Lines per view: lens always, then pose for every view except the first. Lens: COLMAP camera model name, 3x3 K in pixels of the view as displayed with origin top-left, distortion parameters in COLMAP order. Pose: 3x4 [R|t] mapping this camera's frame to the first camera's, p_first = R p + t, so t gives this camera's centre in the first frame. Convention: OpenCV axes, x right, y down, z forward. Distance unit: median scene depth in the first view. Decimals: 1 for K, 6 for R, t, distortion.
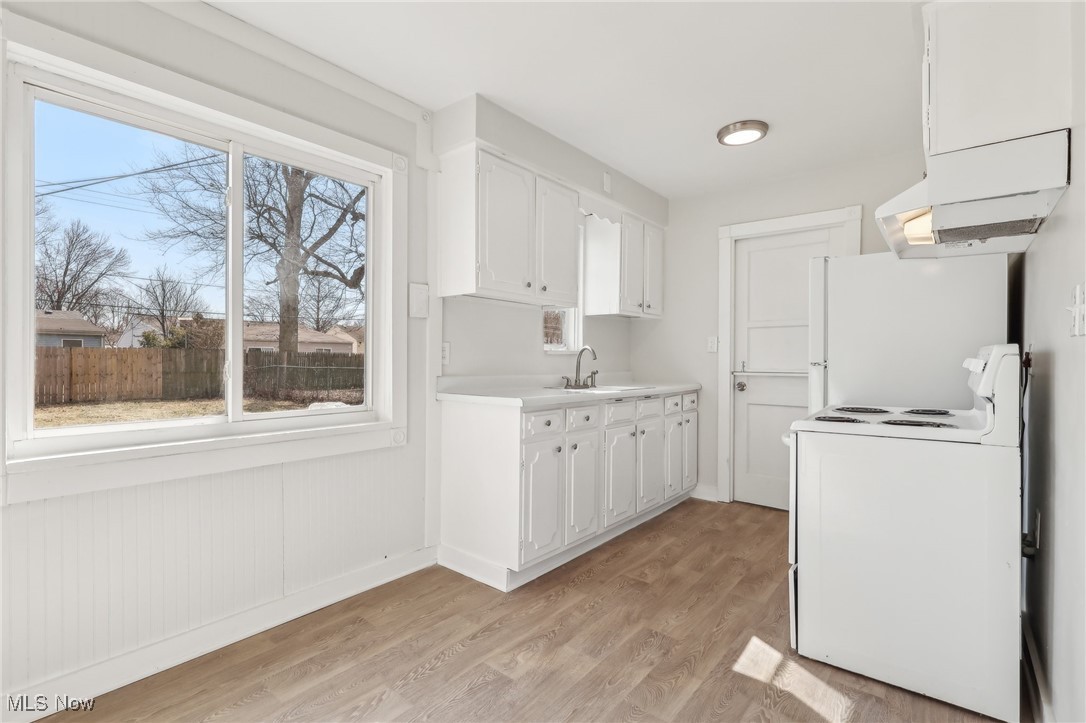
lens RADIAL K [[518.4, 0, 548.6], [0, 518.4, 358.1], [0, 0, 1]] dist [0.004584, 0.001123]
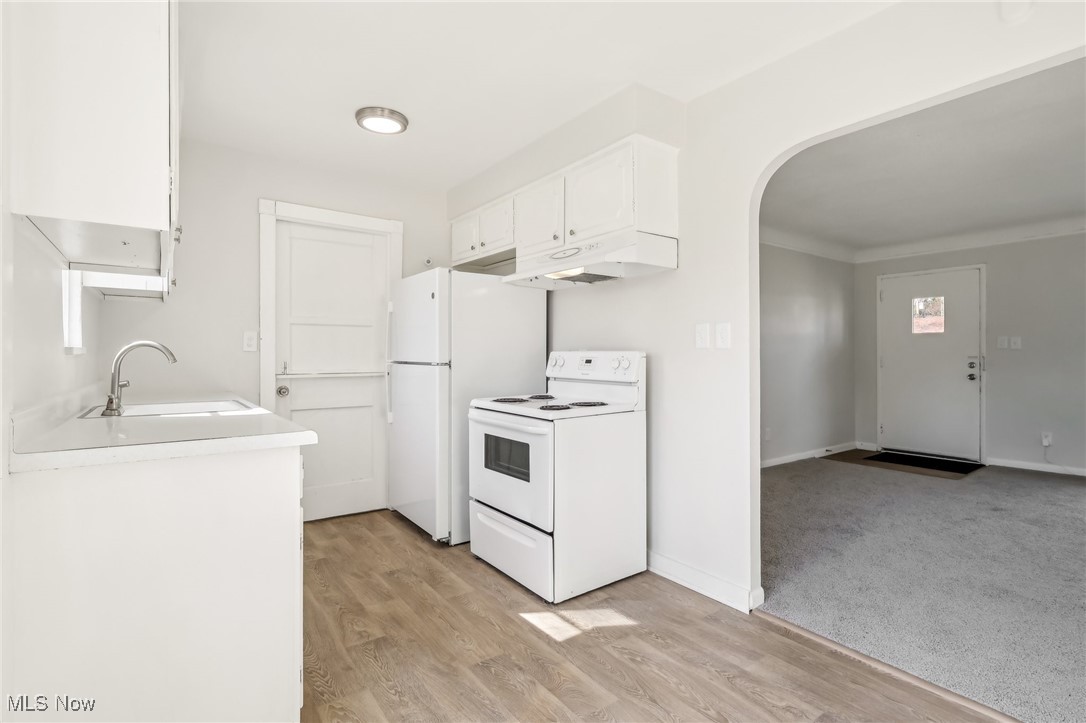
lens RADIAL K [[518.4, 0, 548.9], [0, 518.4, 355.0], [0, 0, 1]] dist [0.004584, 0.001123]
pose [[0.259324, -0.001783, 0.965789, -0.553955], [0.003777, 0.999993, 0.000832, -0.007551], [-0.965783, 0.003432, 0.259329, 0.566137]]
